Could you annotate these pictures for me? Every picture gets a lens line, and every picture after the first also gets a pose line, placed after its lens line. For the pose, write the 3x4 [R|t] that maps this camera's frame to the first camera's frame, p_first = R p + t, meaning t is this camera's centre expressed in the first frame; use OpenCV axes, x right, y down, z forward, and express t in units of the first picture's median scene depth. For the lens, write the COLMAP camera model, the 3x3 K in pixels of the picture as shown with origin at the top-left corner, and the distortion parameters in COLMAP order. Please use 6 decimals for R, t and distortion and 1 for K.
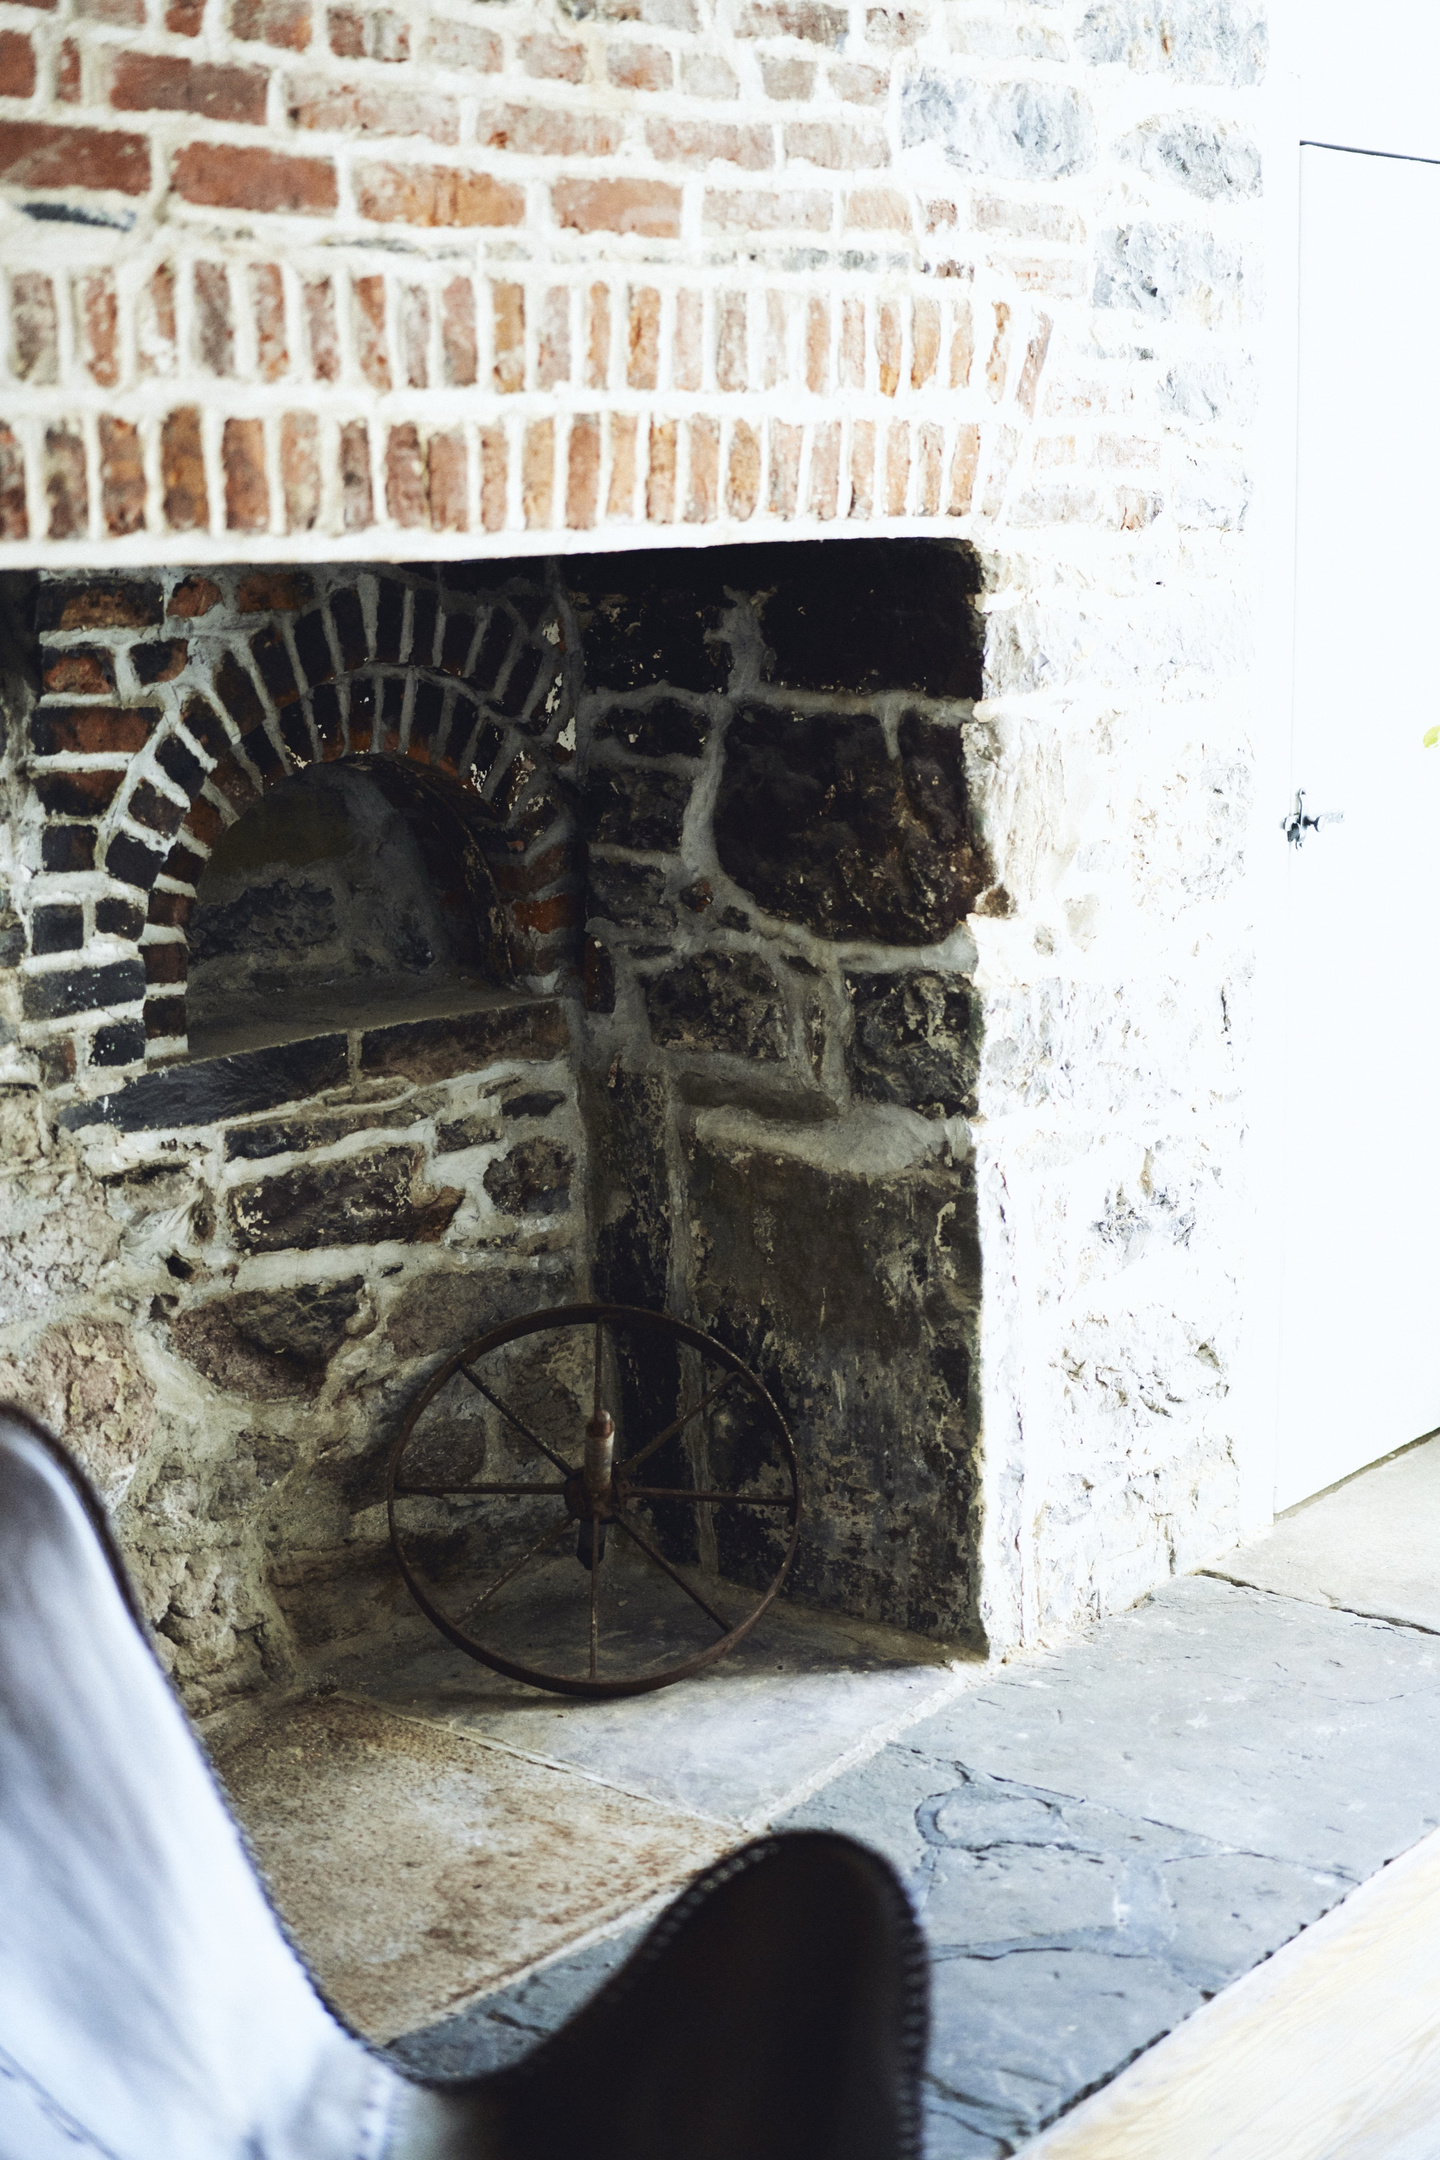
lens RADIAL K [[3338.1, 0, 717.6], [0, 3338.1, 1080.9], [0, 0, 1]] dist [-0.014403, 0.000000]
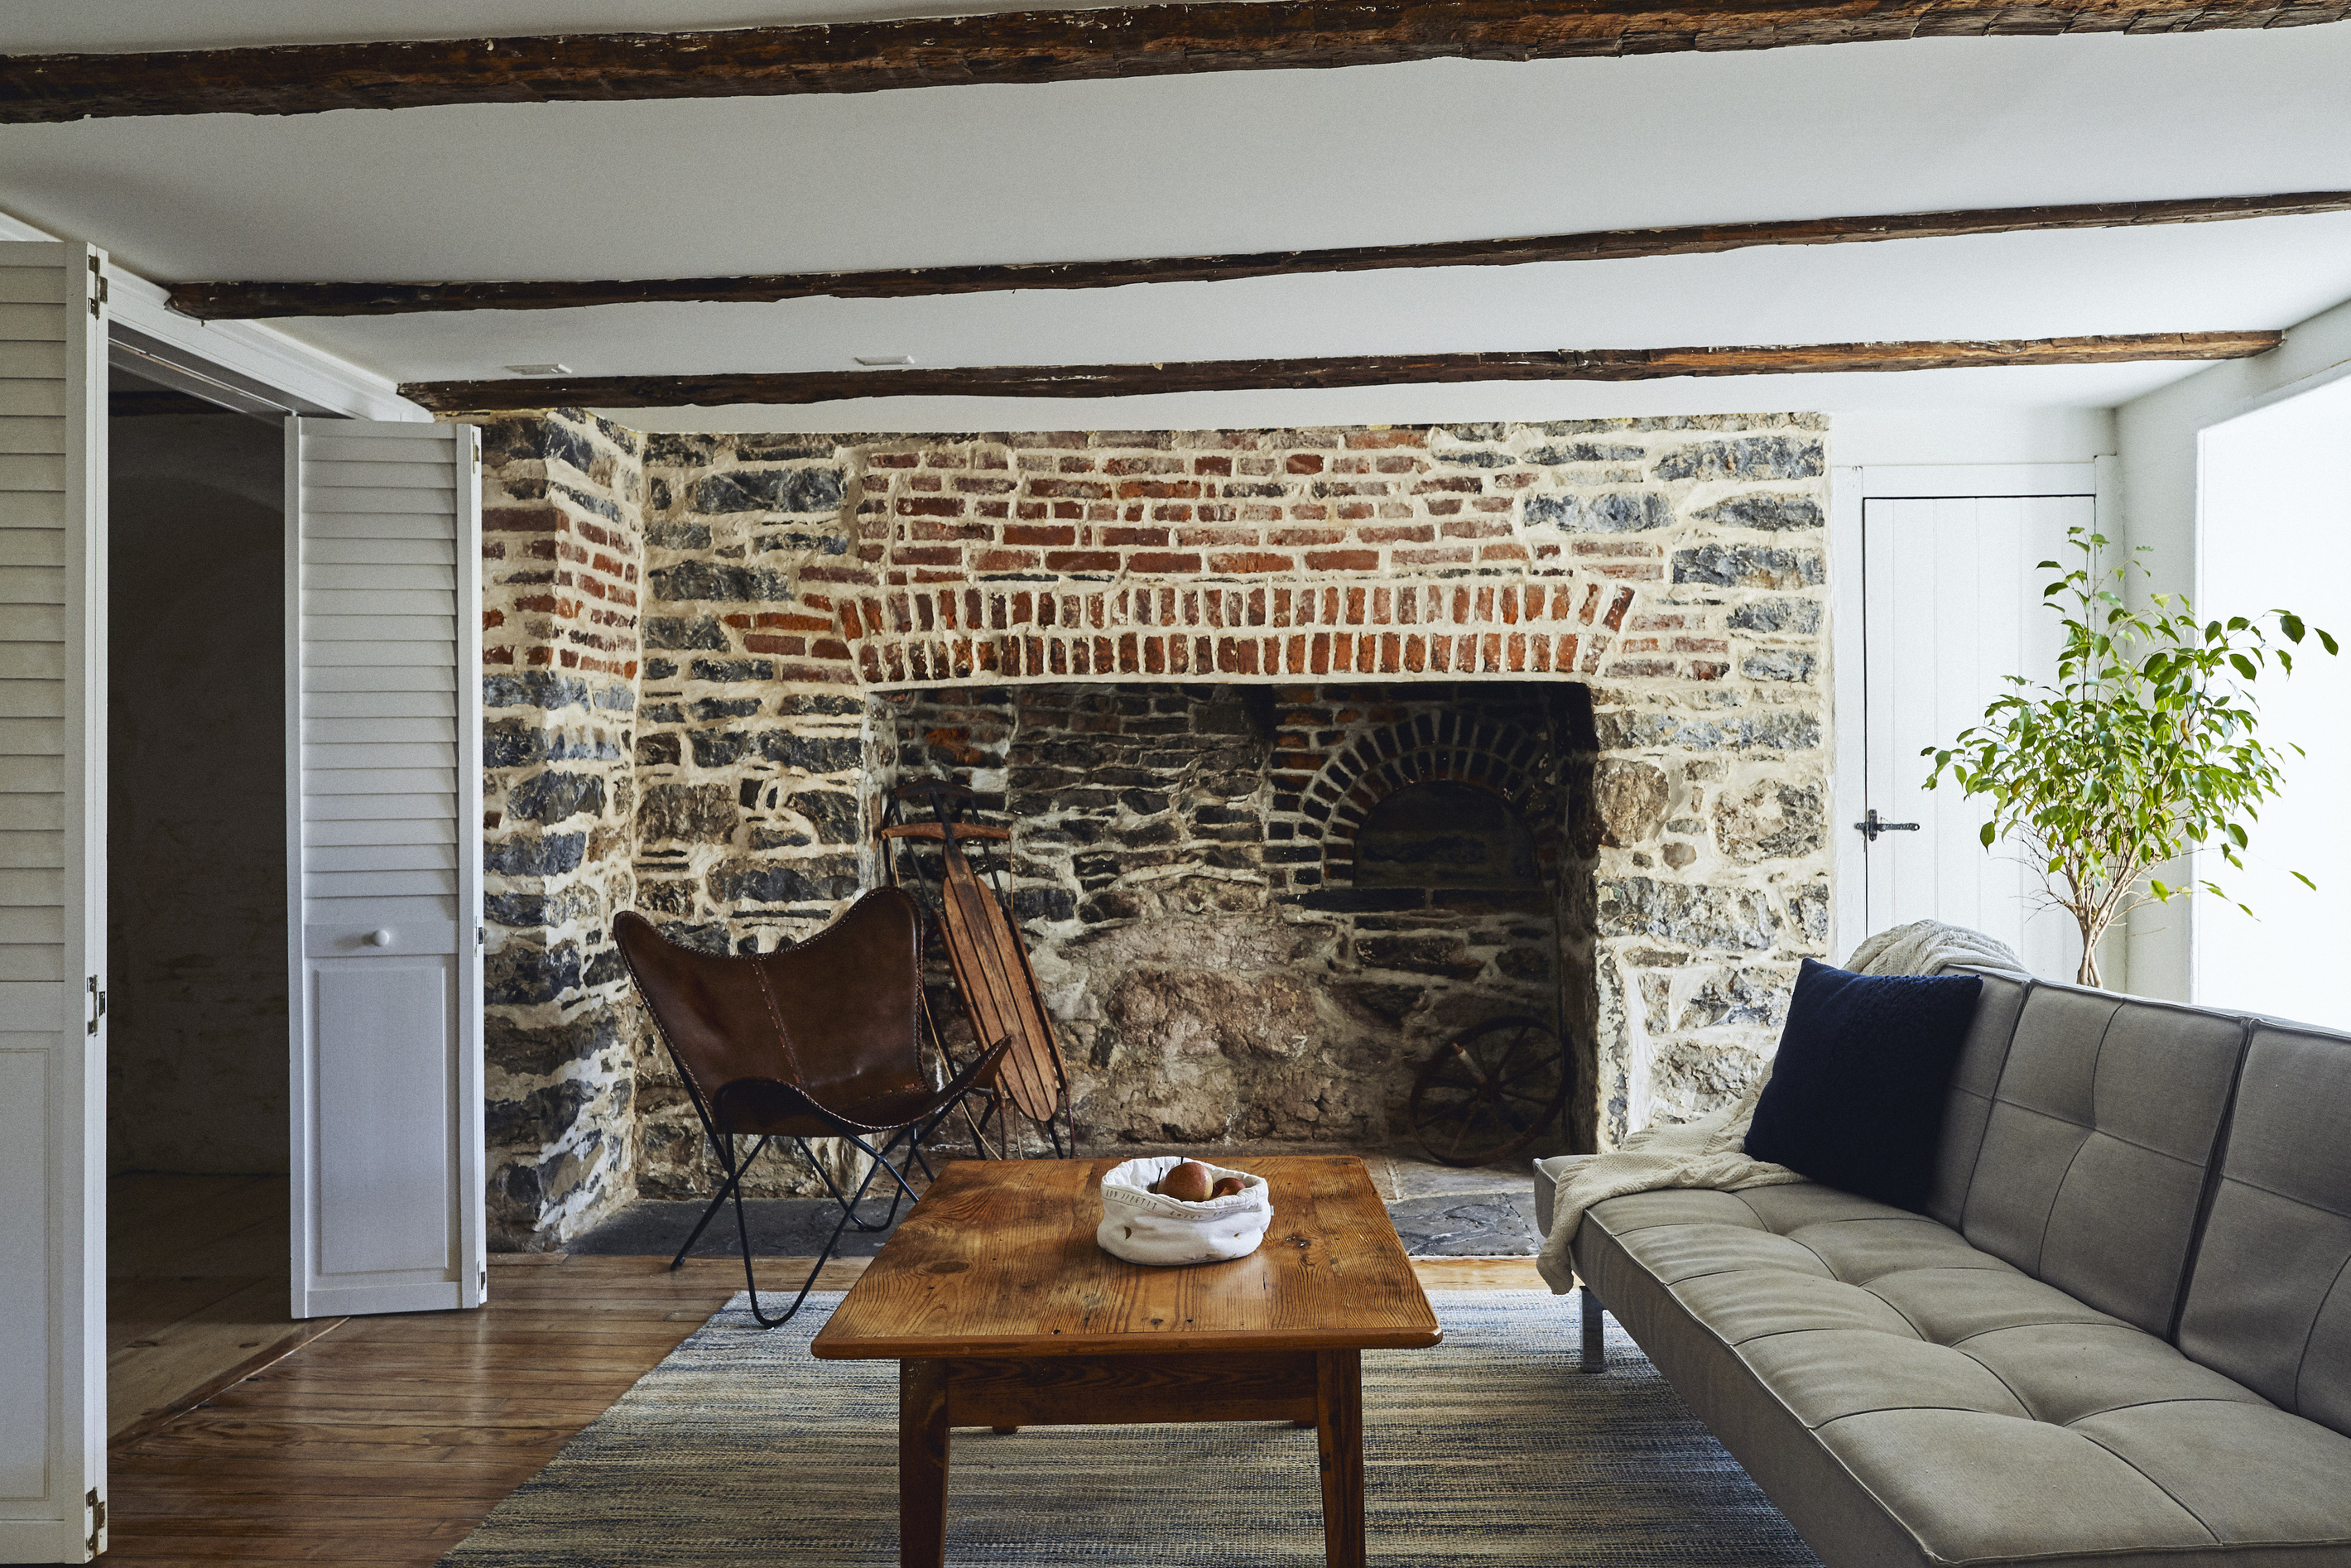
lens RADIAL K [[1875.0, 0, 1179.4], [0, 1875.0, 789.3], [0, 0, 1]] dist [0.004397, 0.001918]
pose [[0.587839, 0.000296, -0.808978, 1.000514], [-0.148897, 0.982955, -0.107835, 0.099676], [0.795158, 0.183844, 0.577863, 0.018131]]
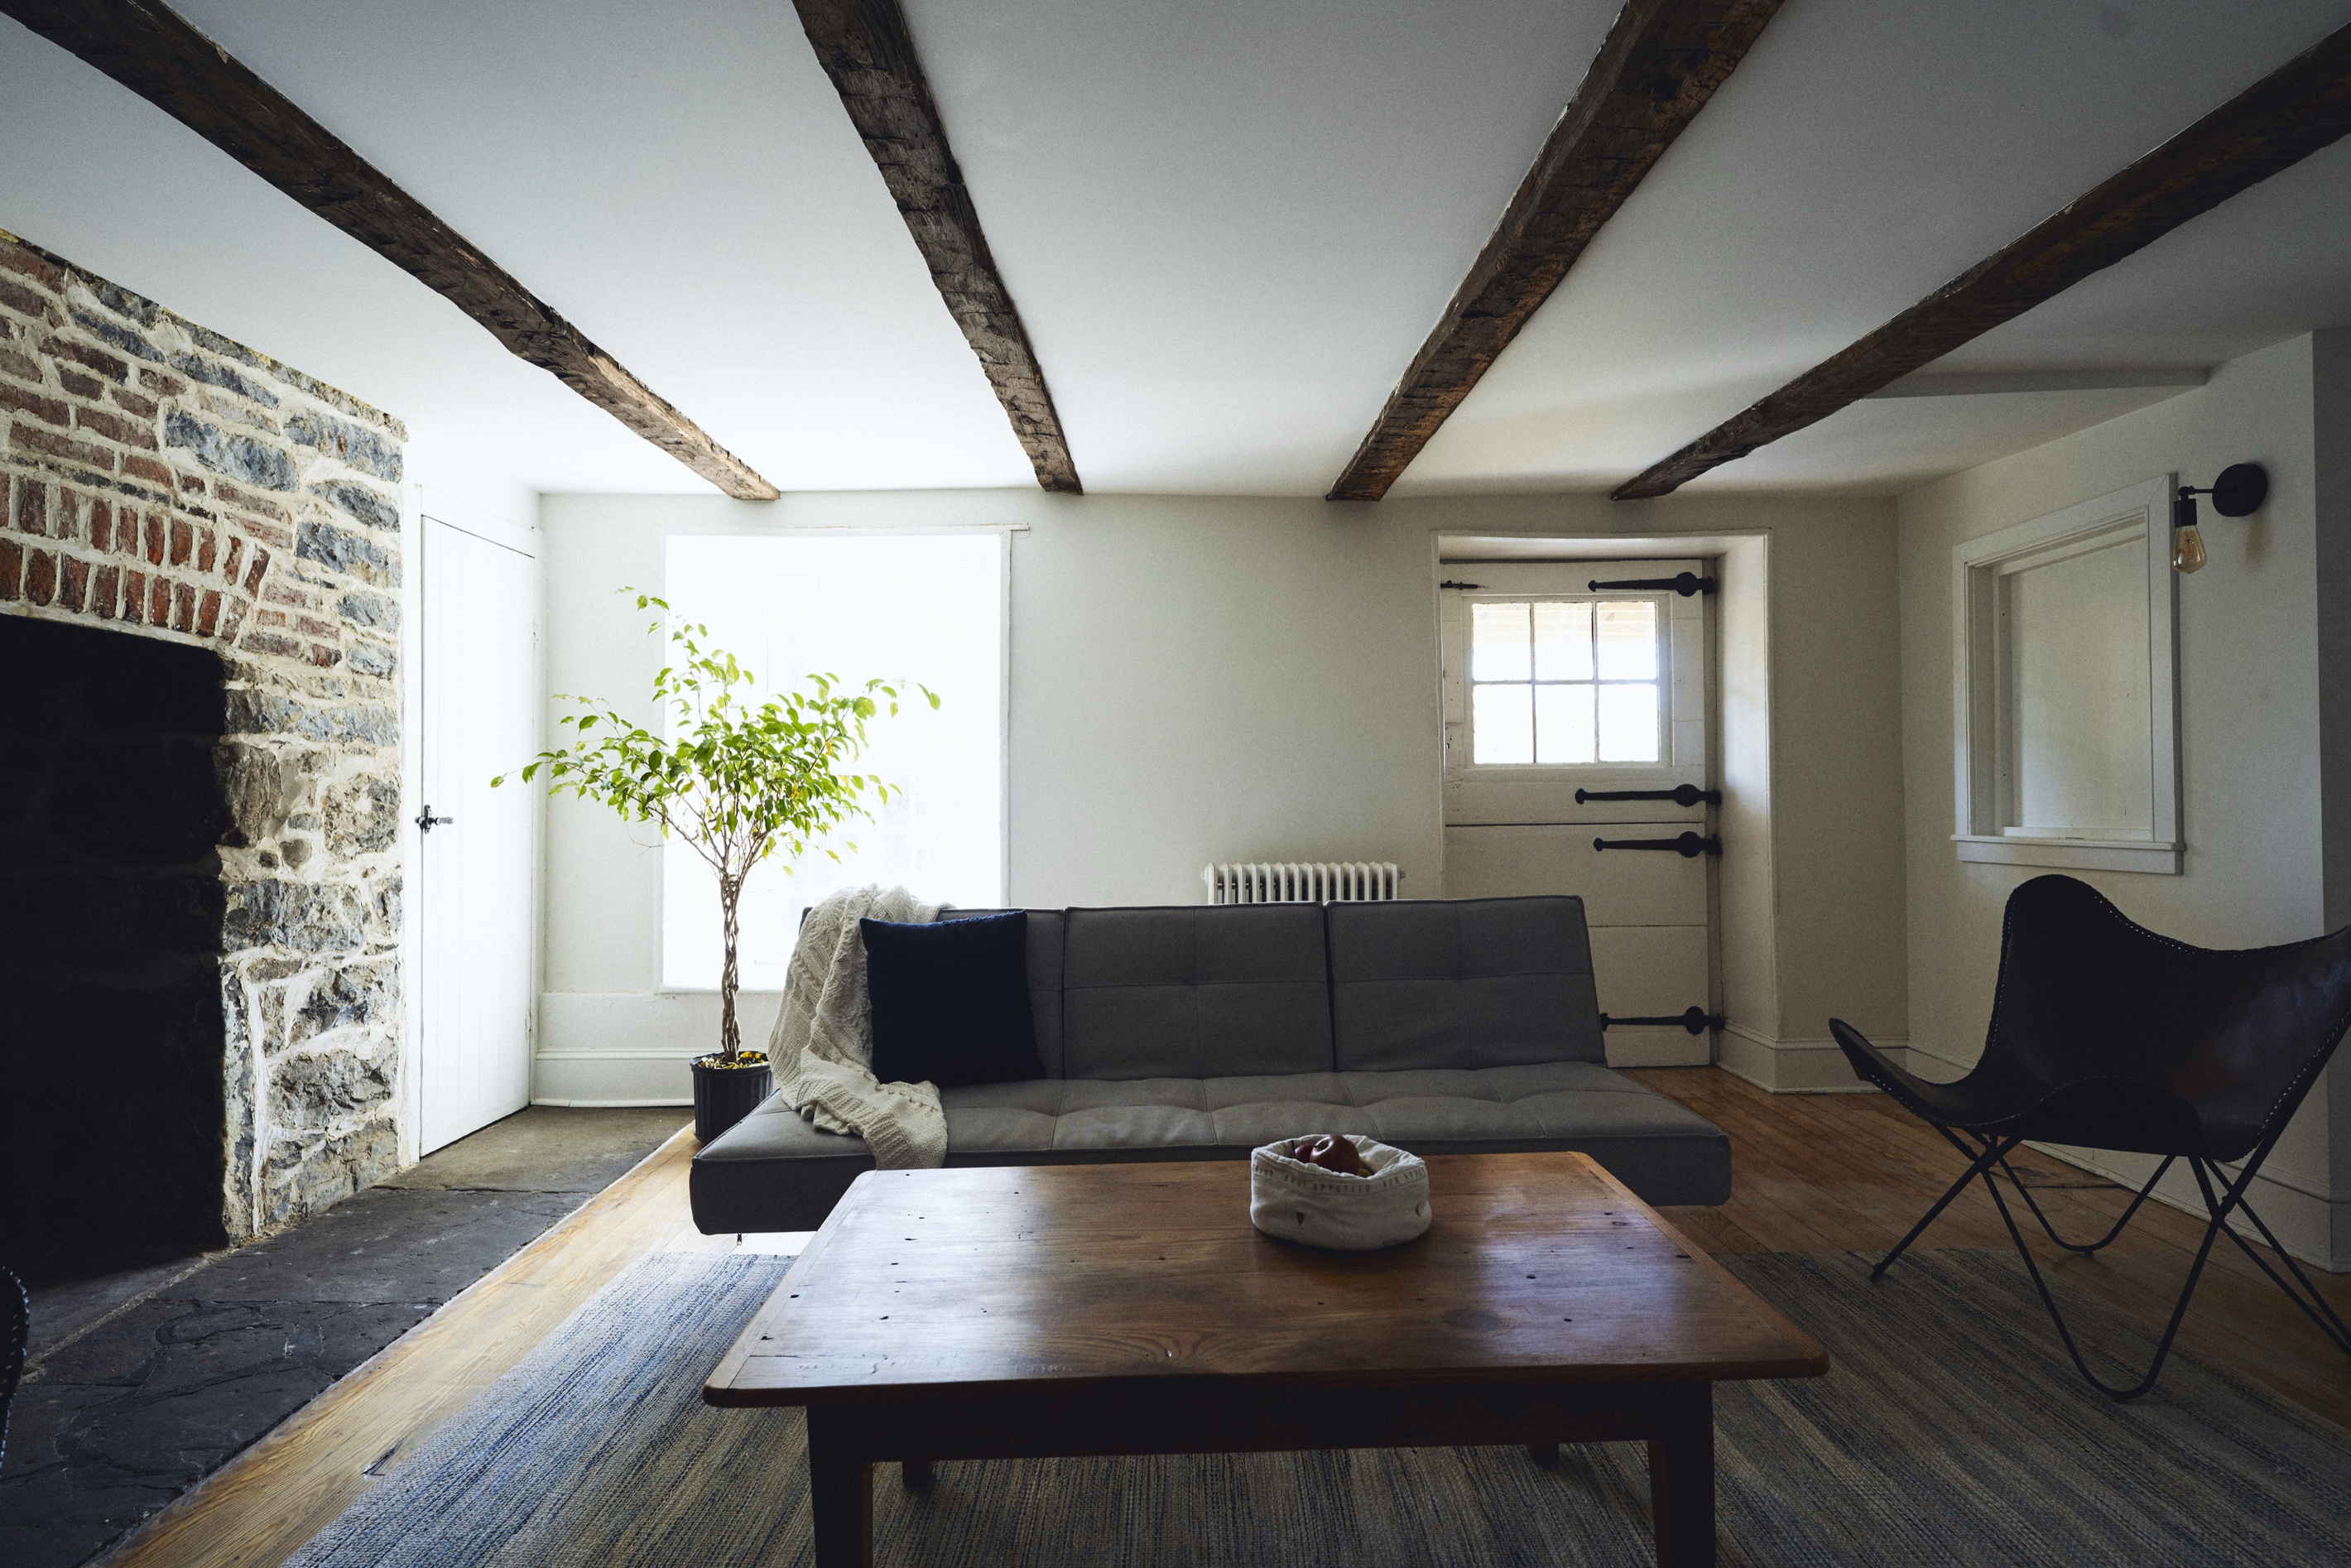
lens RADIAL K [[1220.0, 0, 1177.6], [0, 1220.0, 789.5], [0, 0, 1]] dist [-0.002760, 0.000541]
pose [[0.781535, 0.015117, 0.623678, 0.073842], [0.111505, 0.980224, -0.163487, 0.101890], [-0.613816, 0.197314, 0.764393, 0.114614]]
